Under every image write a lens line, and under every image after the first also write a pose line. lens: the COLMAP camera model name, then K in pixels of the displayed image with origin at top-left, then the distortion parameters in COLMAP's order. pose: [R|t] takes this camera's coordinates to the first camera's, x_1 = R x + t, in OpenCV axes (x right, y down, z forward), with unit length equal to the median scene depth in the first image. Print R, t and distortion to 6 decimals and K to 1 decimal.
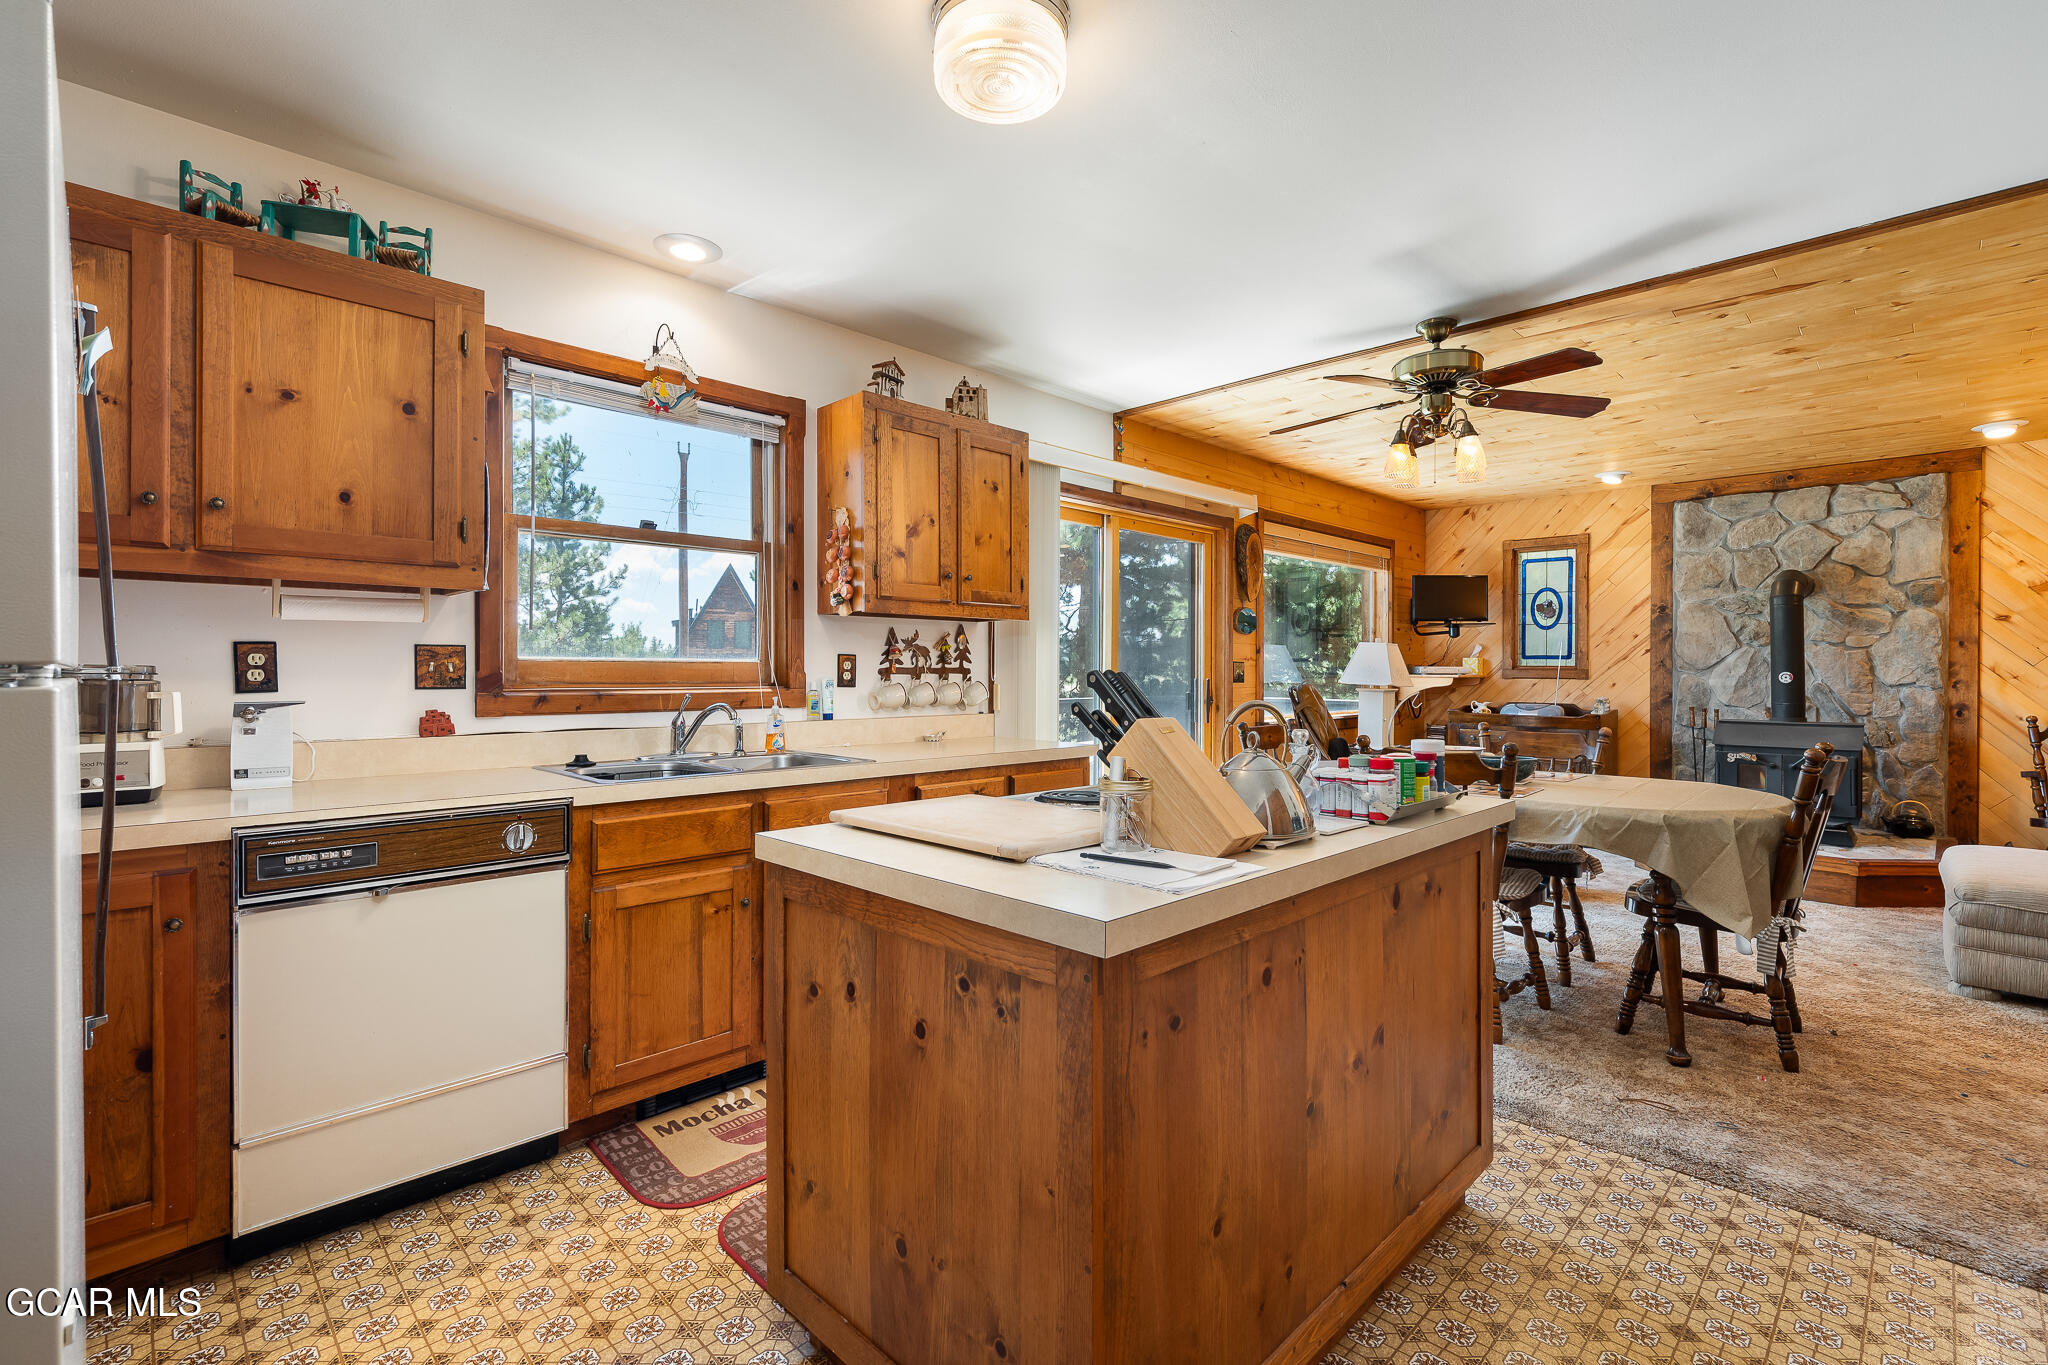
lens RADIAL K [[919.9, 0, 1049.3], [0, 919.9, 678.1], [0, 0, 1]] dist [0.003965, -0.001565]
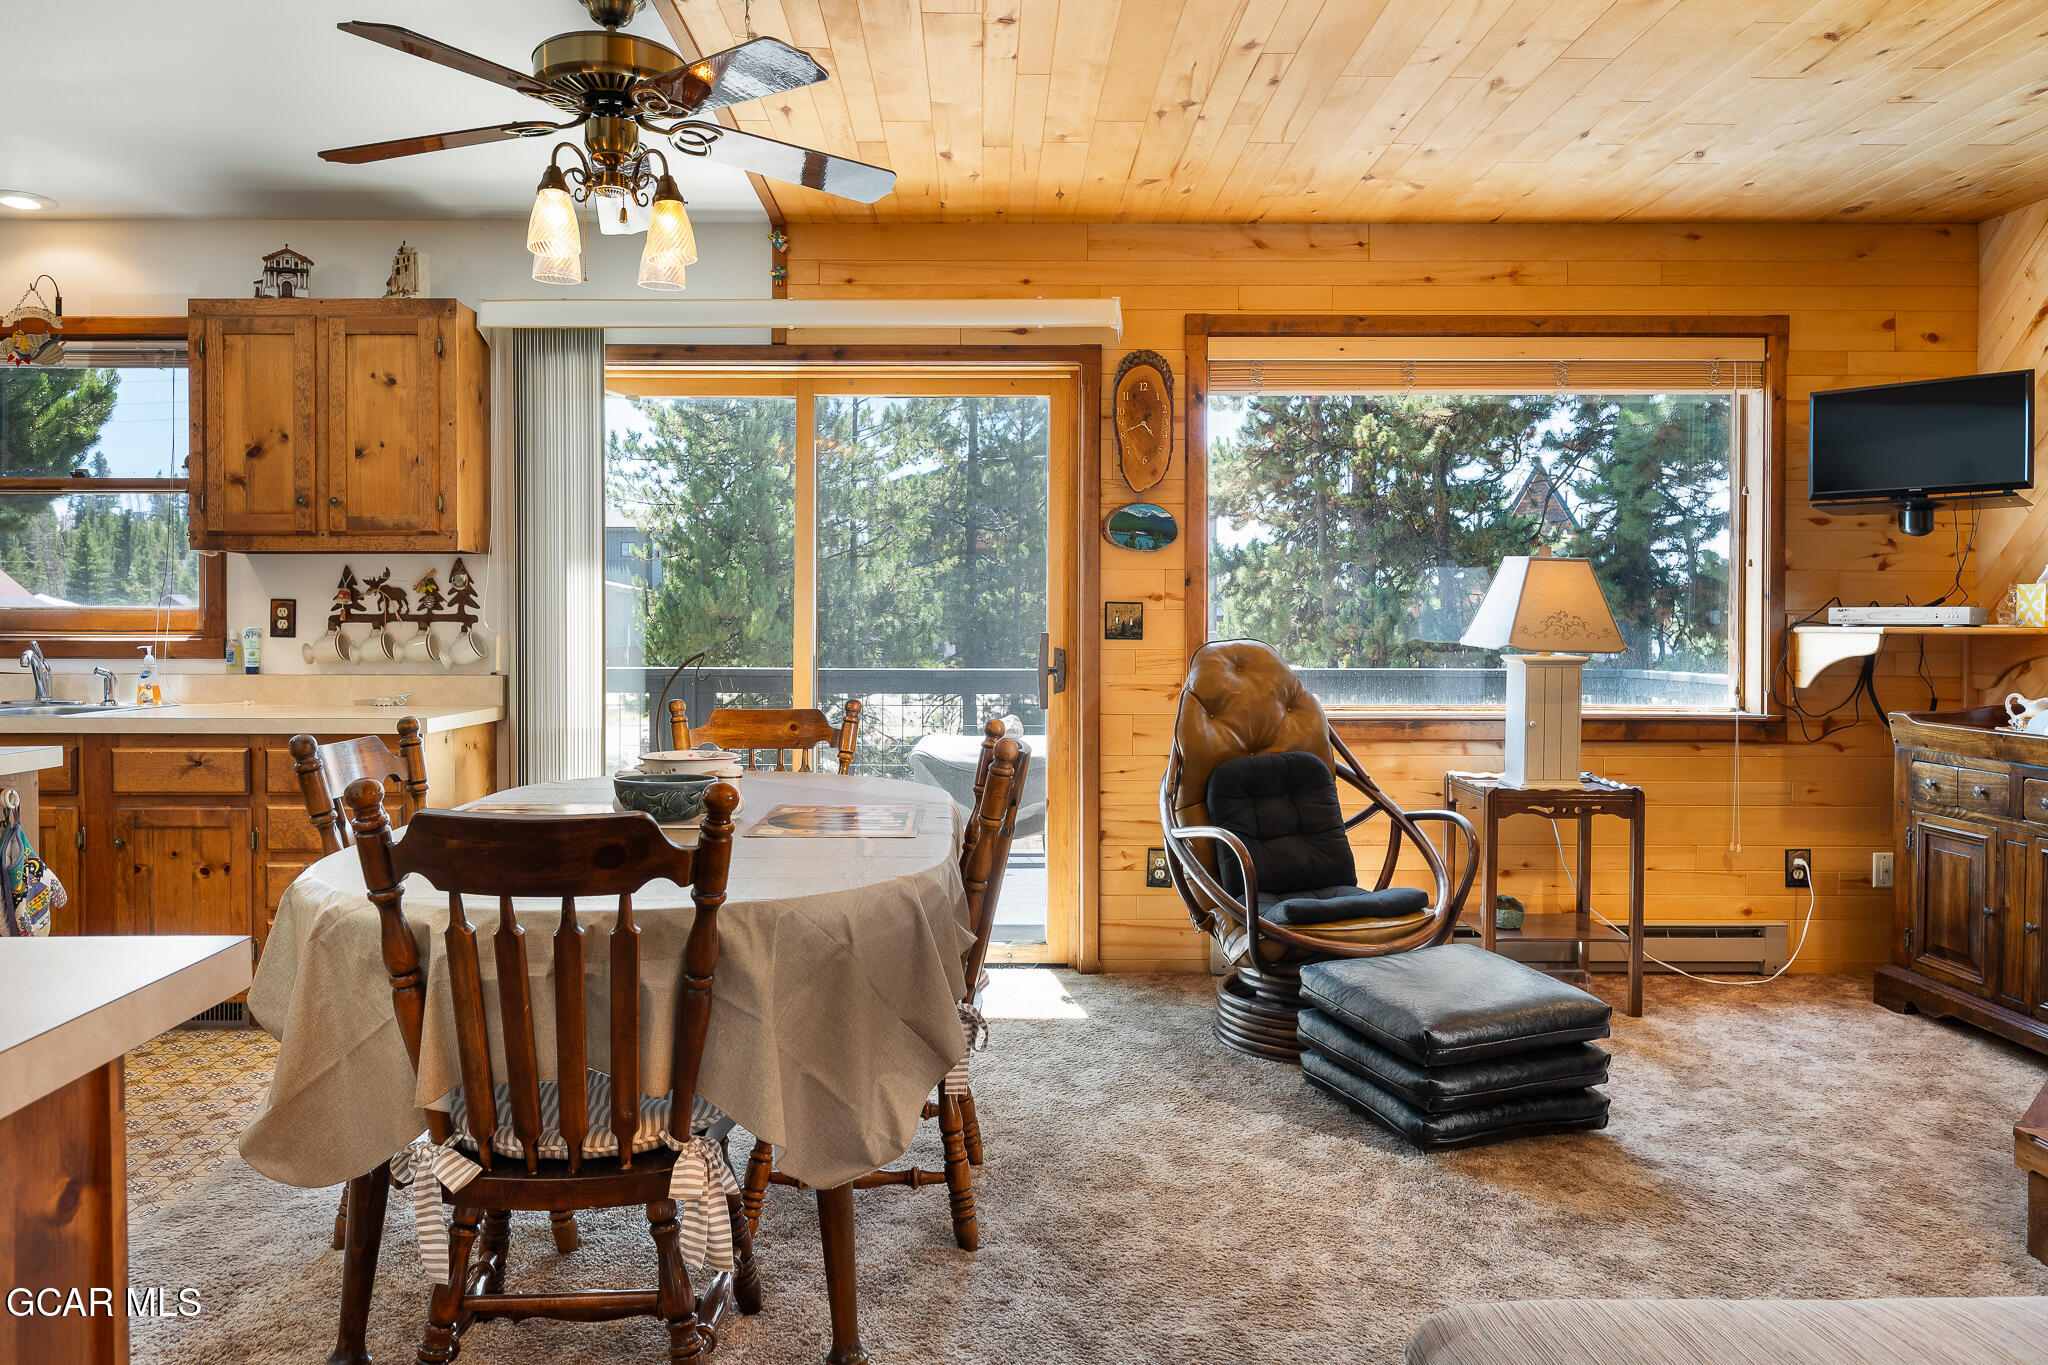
lens RADIAL K [[1383.9, 0, 1006.4], [0, 1383.9, 634.9], [0, 0, 1]] dist [0.002105, -0.001821]
pose [[0.700512, 0.004042, -0.713629, 1.111218], [-0.005315, 0.999986, 0.000447, 0.003307], [0.713620, 0.003480, 0.700524, 0.541584]]
